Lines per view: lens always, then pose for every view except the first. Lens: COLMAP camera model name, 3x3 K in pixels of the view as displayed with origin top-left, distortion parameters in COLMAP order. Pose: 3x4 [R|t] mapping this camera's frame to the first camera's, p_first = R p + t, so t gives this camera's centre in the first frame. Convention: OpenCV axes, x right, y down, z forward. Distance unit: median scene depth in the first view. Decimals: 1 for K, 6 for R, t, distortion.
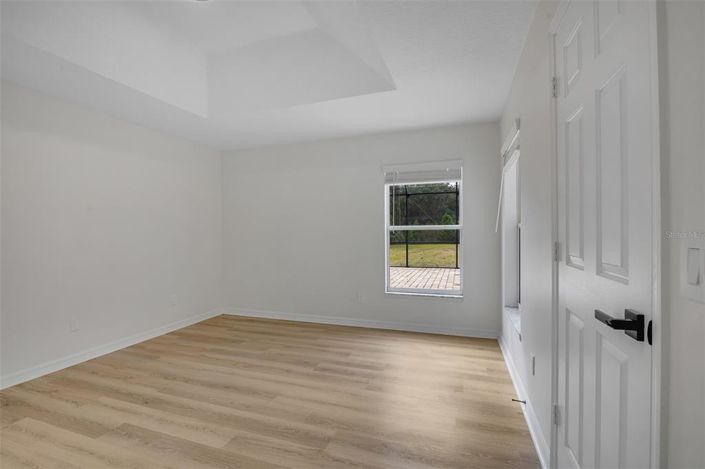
lens RADIAL K [[324.6, 0, 352.5], [0, 324.6, 234.5], [0, 0, 1]] dist [-0.016548, -0.000650]
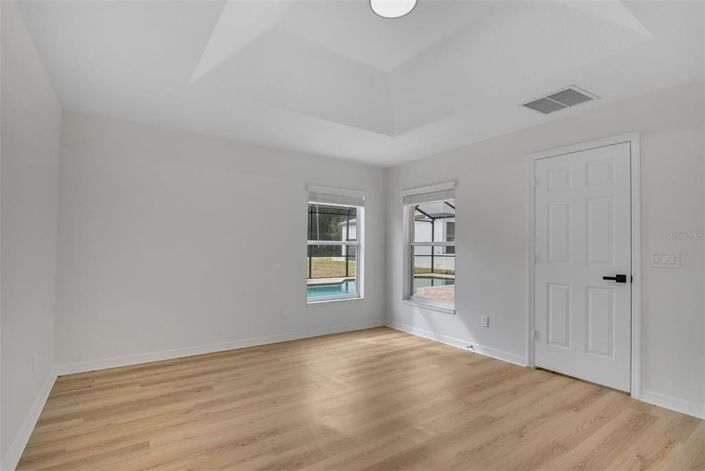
lens RADIAL K [[327.1, 0, 349.8], [0, 327.1, 238.5], [0, 0, 1]] dist [-0.011599, 0.000332]
pose [[0.605010, 0.036511, 0.795381, -0.709134], [-0.010098, 0.999220, -0.038186, 0.007440], [-0.796154, 0.015071, 0.604906, 0.248781]]
